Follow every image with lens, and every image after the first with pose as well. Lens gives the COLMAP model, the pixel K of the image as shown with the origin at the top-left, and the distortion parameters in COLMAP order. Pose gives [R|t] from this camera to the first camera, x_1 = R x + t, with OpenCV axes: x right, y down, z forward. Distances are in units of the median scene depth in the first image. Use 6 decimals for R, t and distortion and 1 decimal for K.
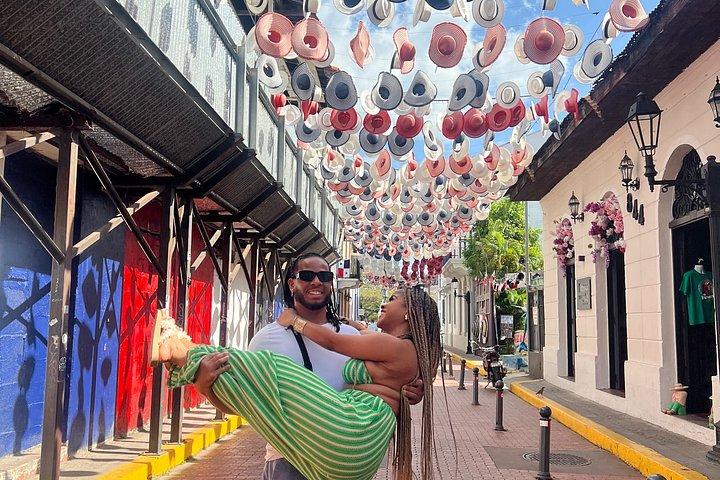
lens RADIAL K [[683.3, 0, 360.7], [0, 683.3, 252.3], [0, 0, 1]] dist [0.108527, -0.257518]
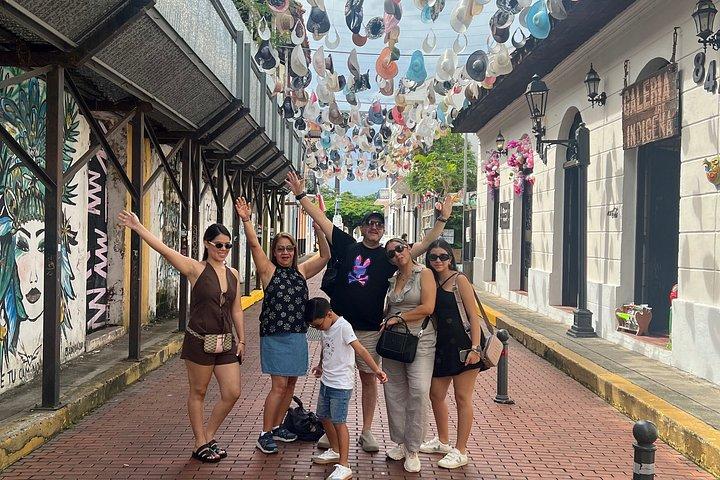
lens RADIAL K [[683.3, 0, 360.7], [0, 683.3, 252.3], [0, 0, 1]] dist [0.108527, -0.257518]
pose [[0.997481, 0.005251, 0.070741, -0.022056], [-0.014461, 0.991366, 0.130324, -0.034067], [-0.069446, -0.131019, 0.988945, -0.232483]]
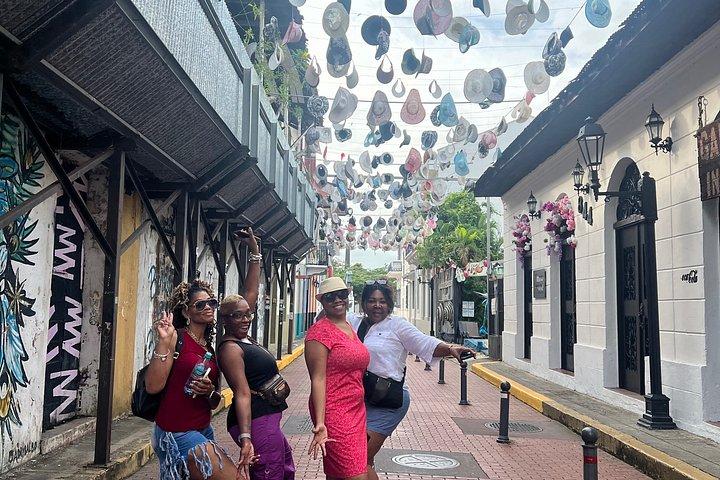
lens RADIAL K [[683.3, 0, 360.7], [0, 683.3, 252.3], [0, 0, 1]] dist [0.108527, -0.257518]
pose [[0.998377, 0.008563, 0.056295, -0.029810], [-0.009837, 0.999701, 0.022399, -0.014009], [-0.056086, -0.022917, 0.998163, -0.098888]]
